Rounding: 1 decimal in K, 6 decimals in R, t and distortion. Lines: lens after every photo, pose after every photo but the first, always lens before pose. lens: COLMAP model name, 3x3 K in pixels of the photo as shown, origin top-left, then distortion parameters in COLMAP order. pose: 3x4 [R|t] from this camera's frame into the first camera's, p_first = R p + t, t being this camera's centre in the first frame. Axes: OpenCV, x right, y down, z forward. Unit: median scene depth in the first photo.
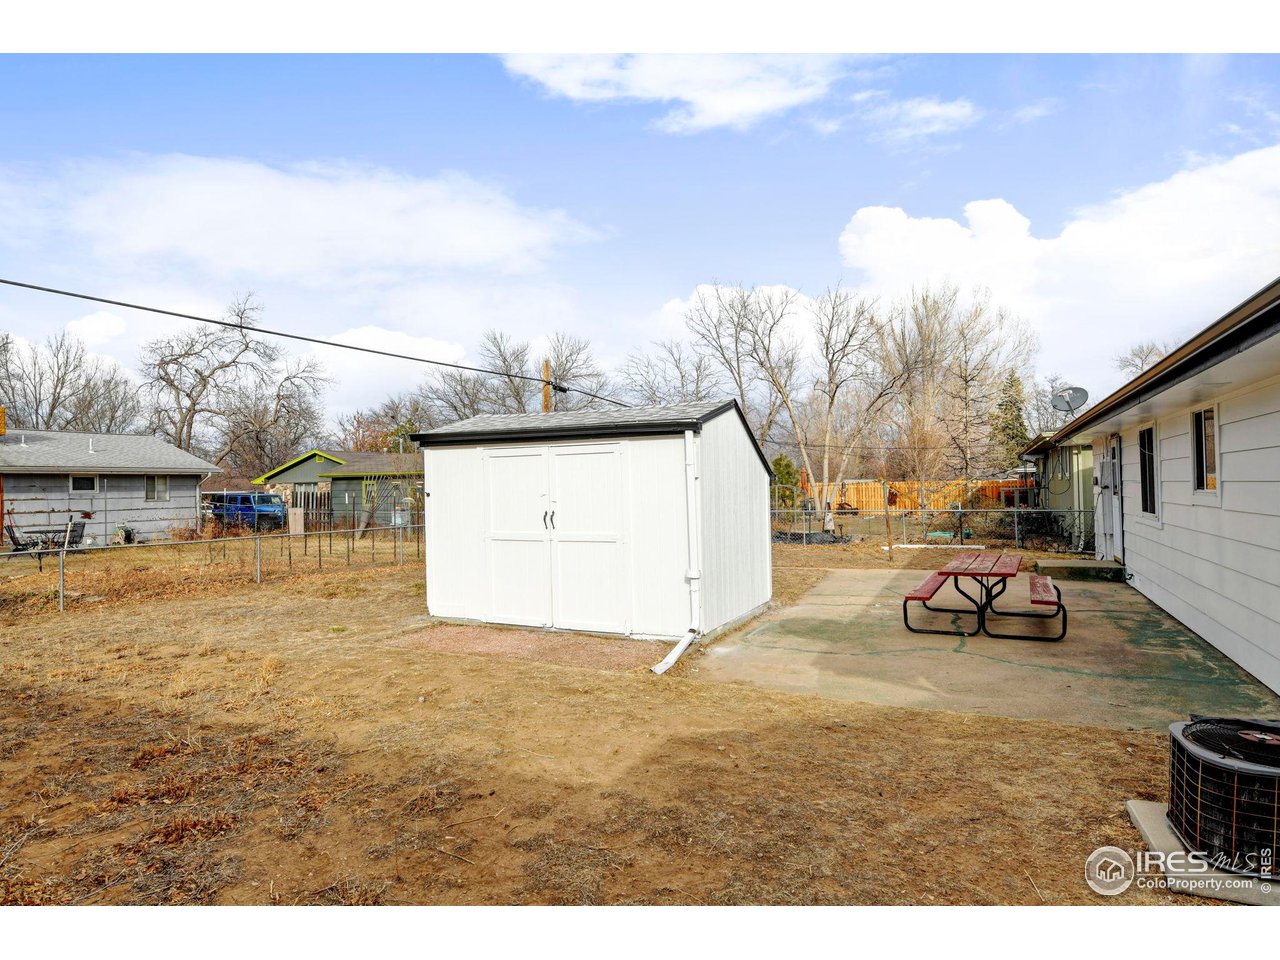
lens RADIAL K [[834.2, 0, 640.0], [0, 834.2, 480.0], [0, 0, 1]] dist [0.020420, -0.027144]
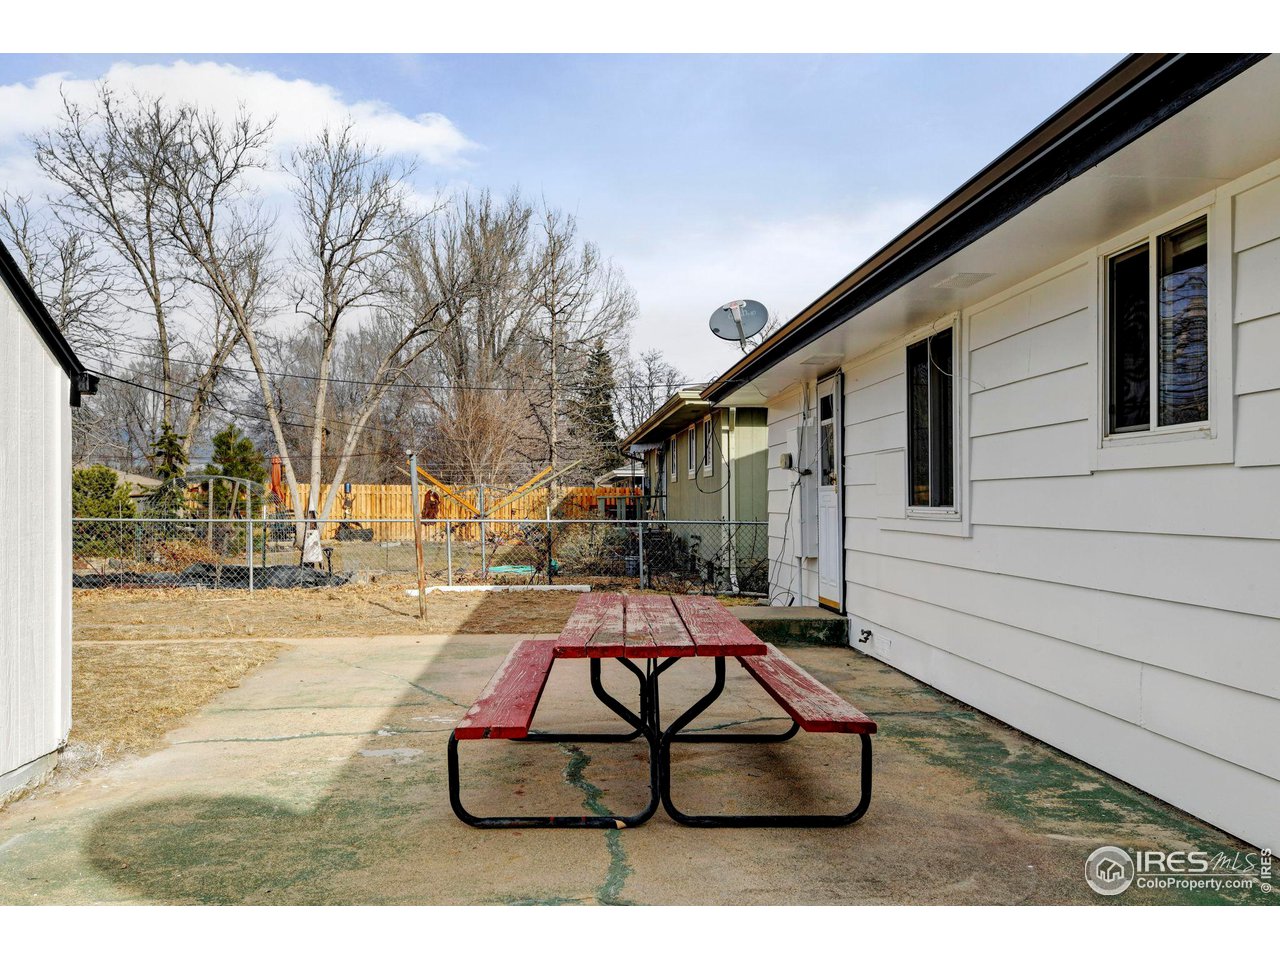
lens RADIAL K [[1218.0, 0, 640.0], [0, 1218.0, 480.0], [0, 0, 1]] dist [0.037227, 0.003935]
pose [[0.894748, 0.024120, 0.445919, 0.074237], [-0.016205, 0.999636, -0.021555, 0.023369], [-0.446277, 0.012060, 0.894814, 0.240095]]
